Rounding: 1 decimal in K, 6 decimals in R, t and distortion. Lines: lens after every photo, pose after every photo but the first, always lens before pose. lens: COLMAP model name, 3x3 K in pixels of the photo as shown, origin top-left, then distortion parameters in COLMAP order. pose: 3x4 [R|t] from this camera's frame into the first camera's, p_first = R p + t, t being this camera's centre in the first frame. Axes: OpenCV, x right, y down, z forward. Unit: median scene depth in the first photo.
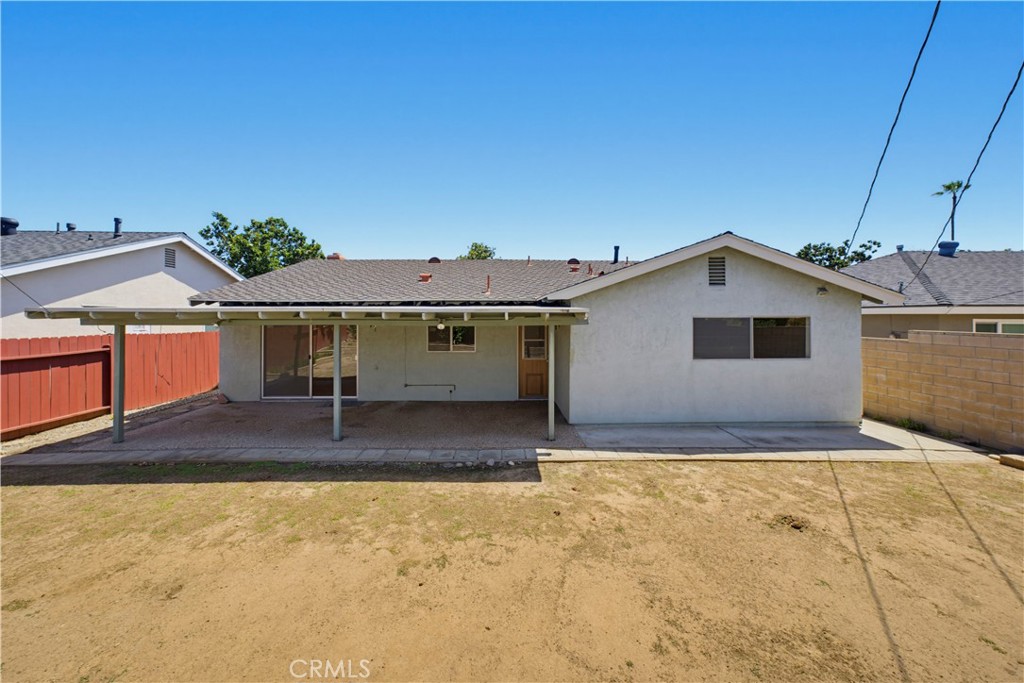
lens RADIAL K [[346.8, 0, 509.8], [0, 346.8, 323.8], [0, 0, 1]] dist [0.001526, 0.000144]
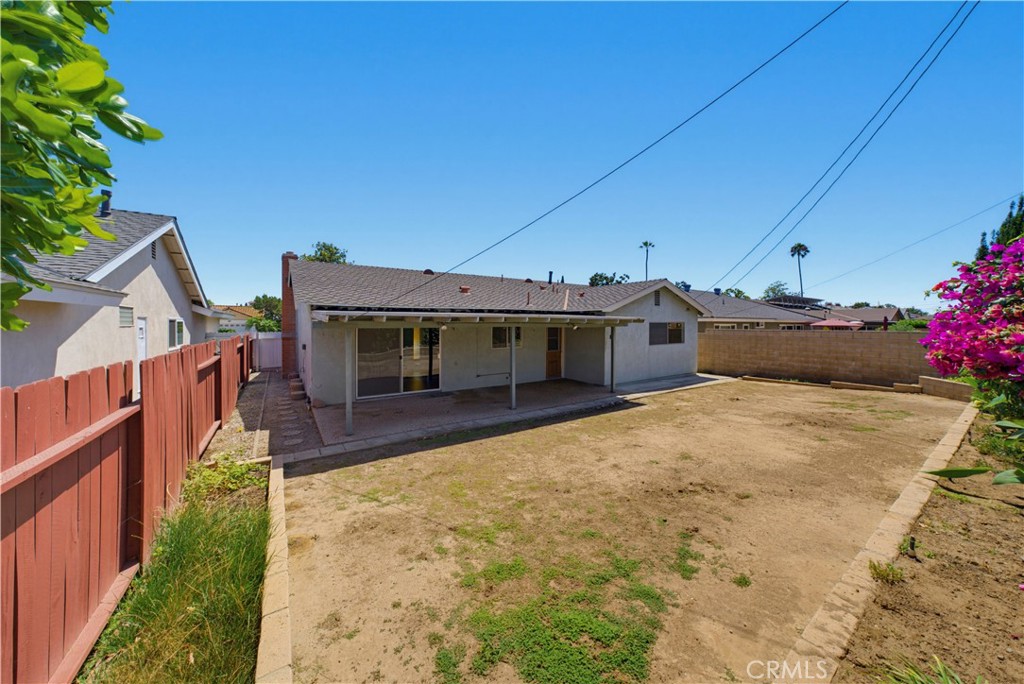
lens RADIAL K [[345.2, 0, 509.8], [0, 345.2, 329.0], [0, 0, 1]] dist [-0.058456, 0.000030]
pose [[0.849260, -0.007679, 0.527919, -0.856598], [0.009248, 0.999957, -0.000332, 0.007791], [-0.527894, 0.005164, 0.849295, -0.125590]]
